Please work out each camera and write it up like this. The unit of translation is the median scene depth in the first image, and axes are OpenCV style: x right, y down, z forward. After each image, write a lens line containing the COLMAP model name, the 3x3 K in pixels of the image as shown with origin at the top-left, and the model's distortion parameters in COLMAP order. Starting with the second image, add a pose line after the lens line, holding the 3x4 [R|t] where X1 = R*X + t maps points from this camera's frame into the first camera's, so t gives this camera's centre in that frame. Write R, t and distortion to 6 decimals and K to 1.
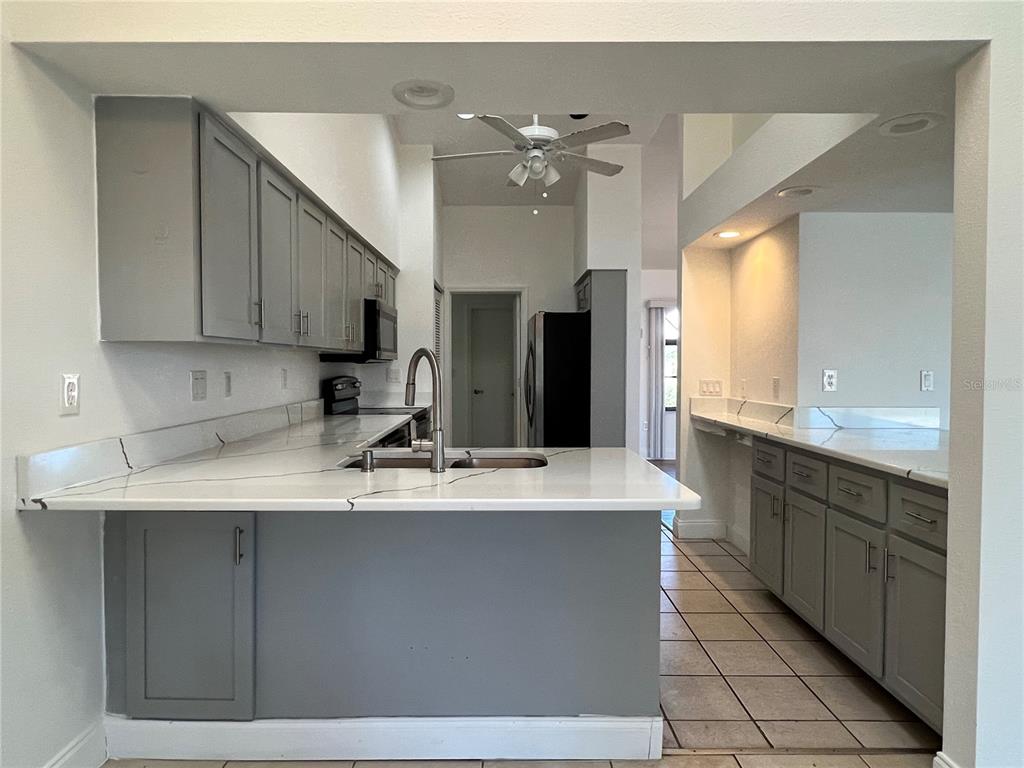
lens RADIAL K [[600.1, 0, 510.6], [0, 600.1, 382.1], [0, 0, 1]] dist [0.004748, -0.005315]
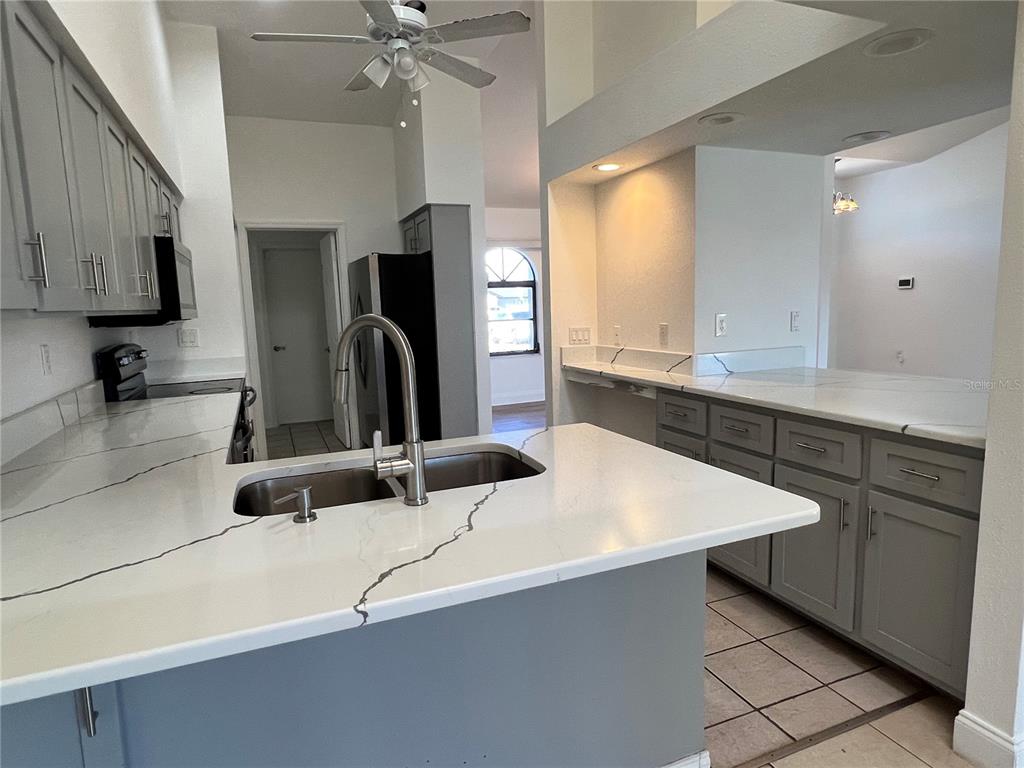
lens RADIAL K [[600.1, 0, 510.8], [0, 600.1, 386.7], [0, 0, 1]] dist [0.004748, -0.005315]
pose [[0.929913, -0.081368, 0.358665, -0.128477], [0.043548, 0.992719, 0.112304, -0.024572], [-0.365192, -0.088814, 0.926686, 0.182804]]
